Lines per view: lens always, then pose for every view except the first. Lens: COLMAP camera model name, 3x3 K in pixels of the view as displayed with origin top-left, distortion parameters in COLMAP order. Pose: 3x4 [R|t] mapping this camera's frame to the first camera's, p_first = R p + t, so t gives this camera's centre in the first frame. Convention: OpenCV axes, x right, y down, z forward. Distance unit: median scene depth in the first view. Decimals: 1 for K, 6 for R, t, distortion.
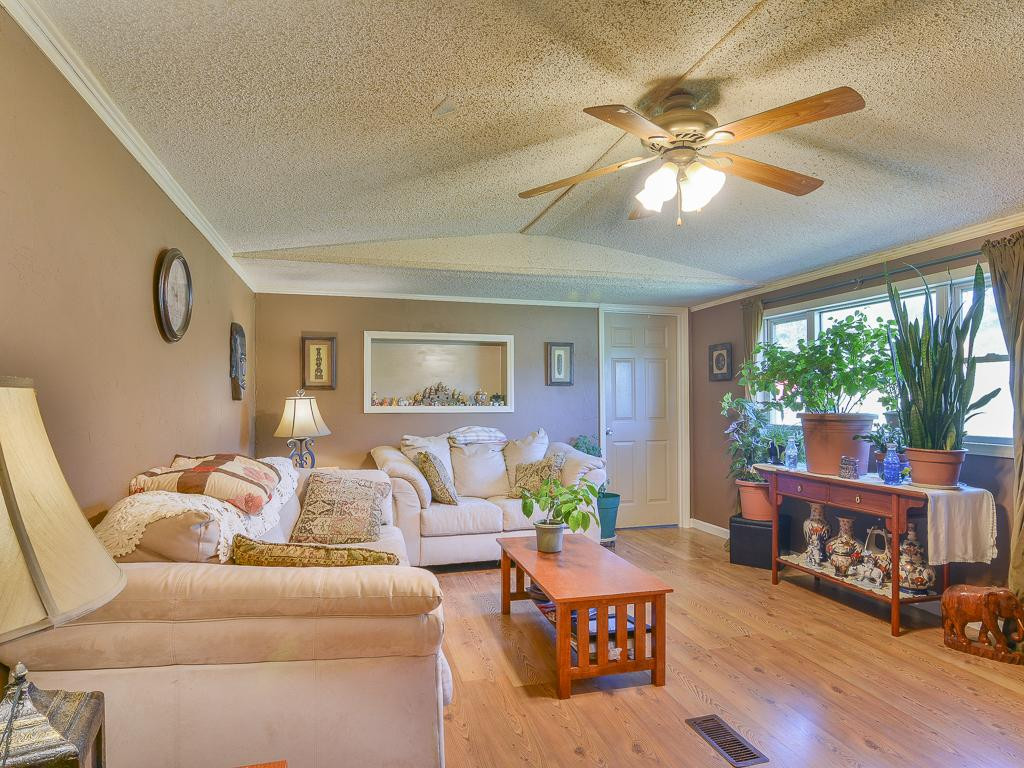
lens RADIAL K [[555.6, 0, 484.4], [0, 555.6, 388.6], [0, 0, 1]] dist [0.000494, 0.000516]
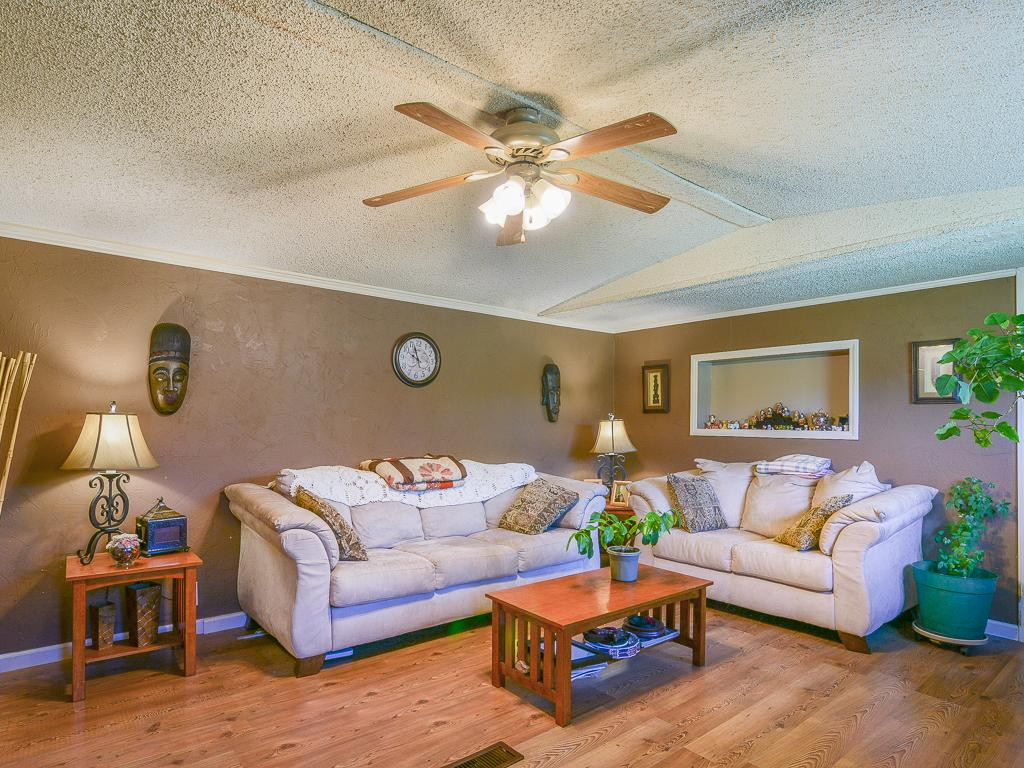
lens RADIAL K [[576.2, 0, 545.5], [0, 576.2, 414.1], [0, 0, 1]] dist [-0.017293, 0.000680]
pose [[0.446235, -0.007230, -0.894887, 0.628296], [0.011766, 0.999928, -0.002211, 0.004081], [0.894838, -0.009542, 0.446288, 0.291847]]
